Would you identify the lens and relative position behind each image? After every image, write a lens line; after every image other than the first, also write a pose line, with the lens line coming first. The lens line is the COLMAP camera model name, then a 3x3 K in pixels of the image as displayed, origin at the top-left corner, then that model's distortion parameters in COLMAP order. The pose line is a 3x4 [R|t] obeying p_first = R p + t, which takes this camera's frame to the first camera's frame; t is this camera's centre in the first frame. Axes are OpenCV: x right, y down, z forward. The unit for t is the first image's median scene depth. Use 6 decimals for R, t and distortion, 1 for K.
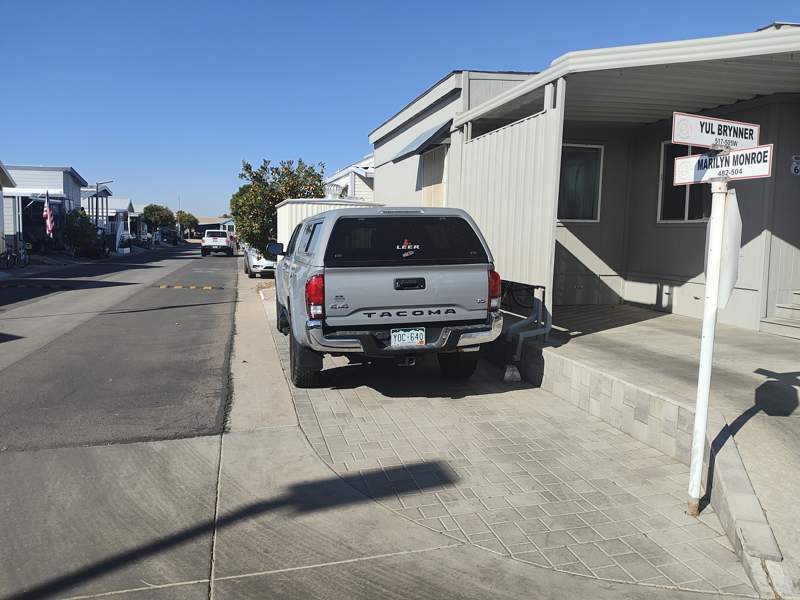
lens RADIAL K [[602.6, 0, 402.2], [0, 602.6, 299.9], [0, 0, 1]] dist [0.024560, -0.093987]
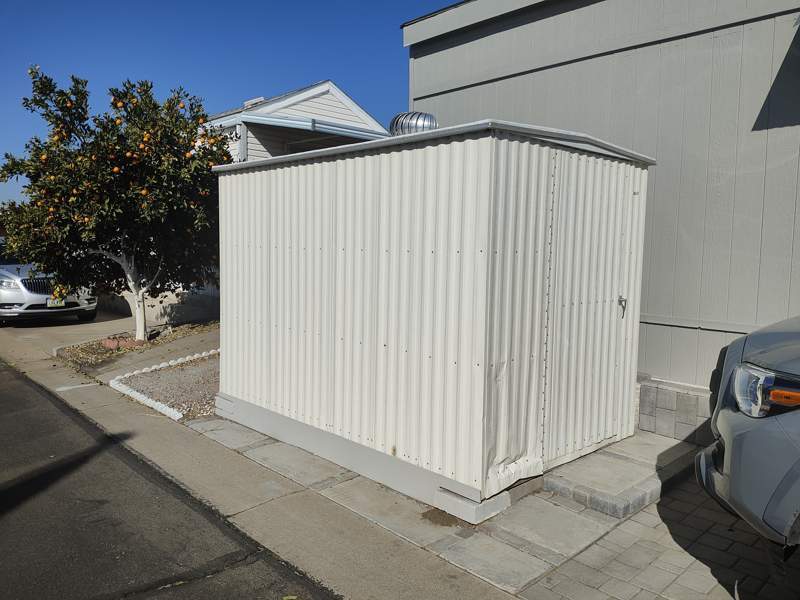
lens RADIAL K [[602.6, 0, 399.1], [0, 602.6, 299.6], [0, 0, 1]] dist [0.024560, -0.093987]
pose [[0.877425, -0.046582, 0.477447, -0.254294], [0.049804, 0.998742, 0.005917, -0.061607], [-0.477122, 0.018587, 0.878641, 0.534532]]
